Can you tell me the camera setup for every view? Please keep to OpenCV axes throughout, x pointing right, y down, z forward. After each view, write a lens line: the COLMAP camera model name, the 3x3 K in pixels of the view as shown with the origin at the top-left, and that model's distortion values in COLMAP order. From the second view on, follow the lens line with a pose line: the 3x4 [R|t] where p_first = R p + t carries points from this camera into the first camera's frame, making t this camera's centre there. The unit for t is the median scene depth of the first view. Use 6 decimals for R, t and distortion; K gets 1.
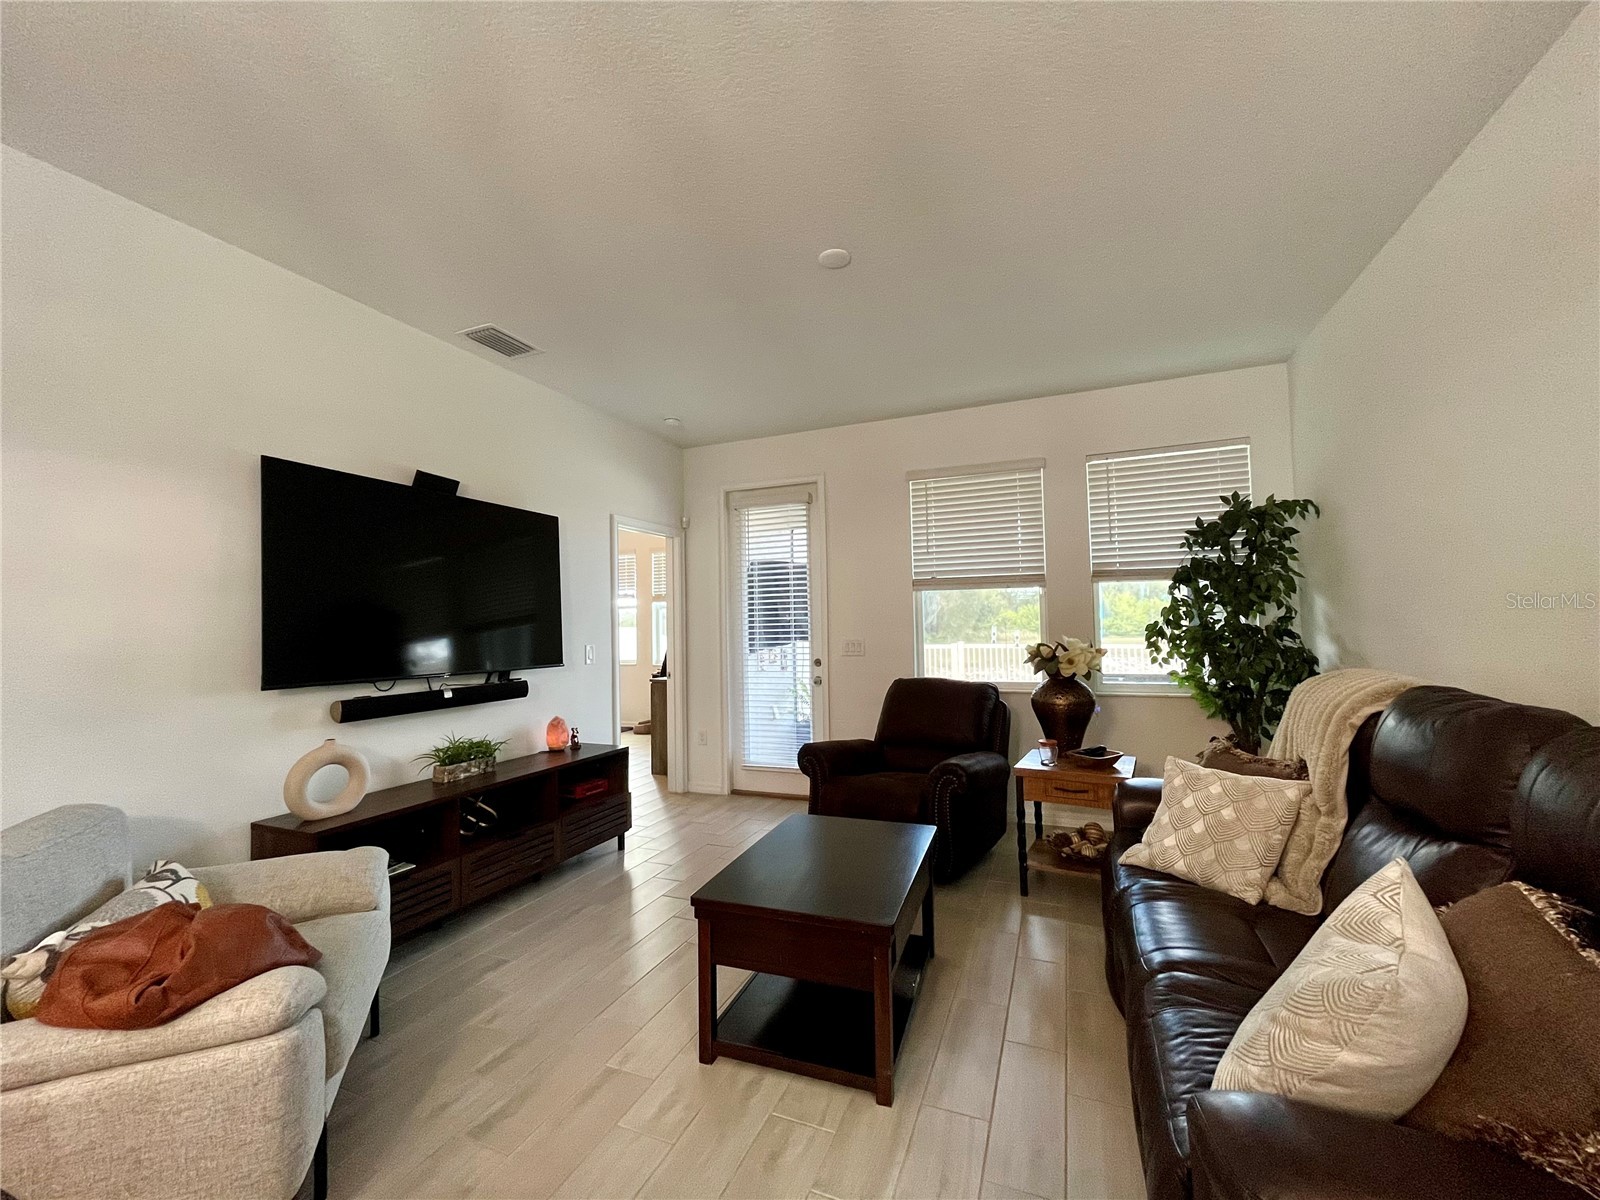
lens RADIAL K [[644.6, 0, 800.0], [0, 644.6, 600.0], [0, 0, 1]] dist [0.000413, 0.000039]
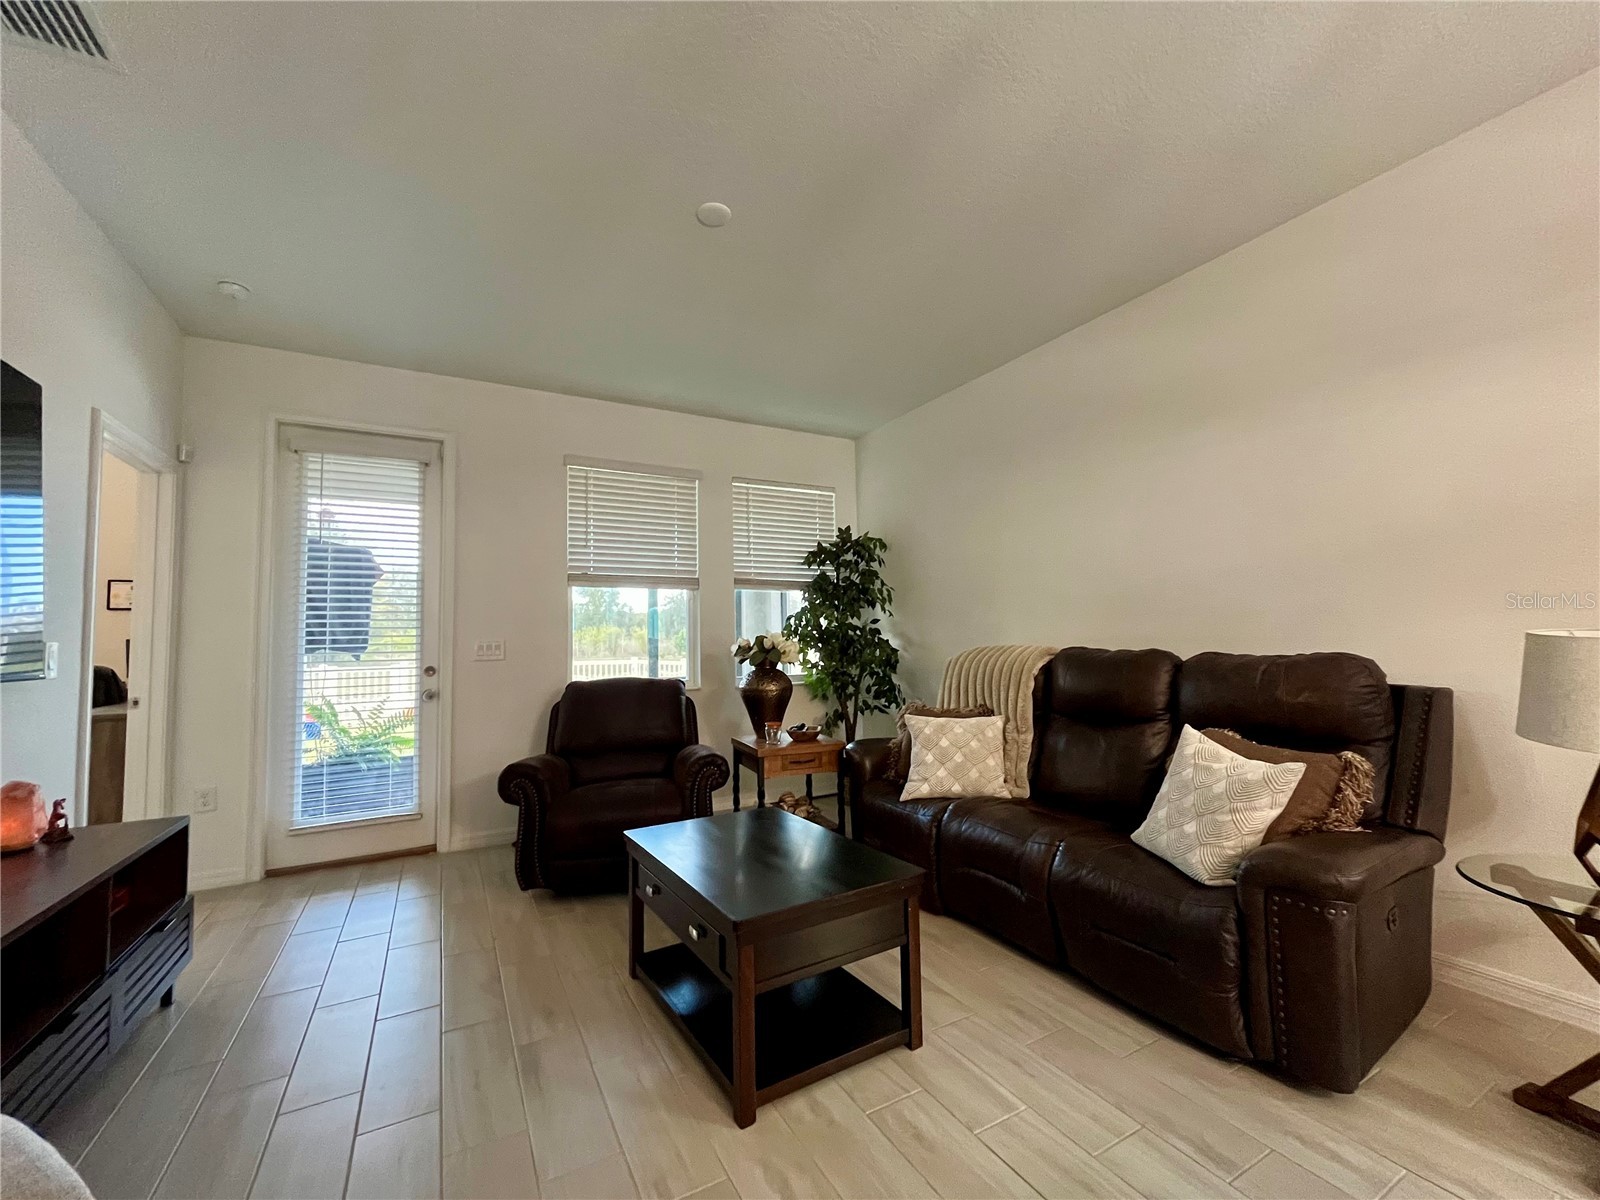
lens RADIAL K [[641.5, 0, 800.0], [0, 641.5, 600.0], [0, 0, 1]] dist [-0.009355, 0.000026]
pose [[0.626935, 0.054488, 0.777164, -0.353164], [-0.024335, 0.998434, -0.050370, 0.047103], [-0.778691, 0.012666, 0.627280, 0.205362]]
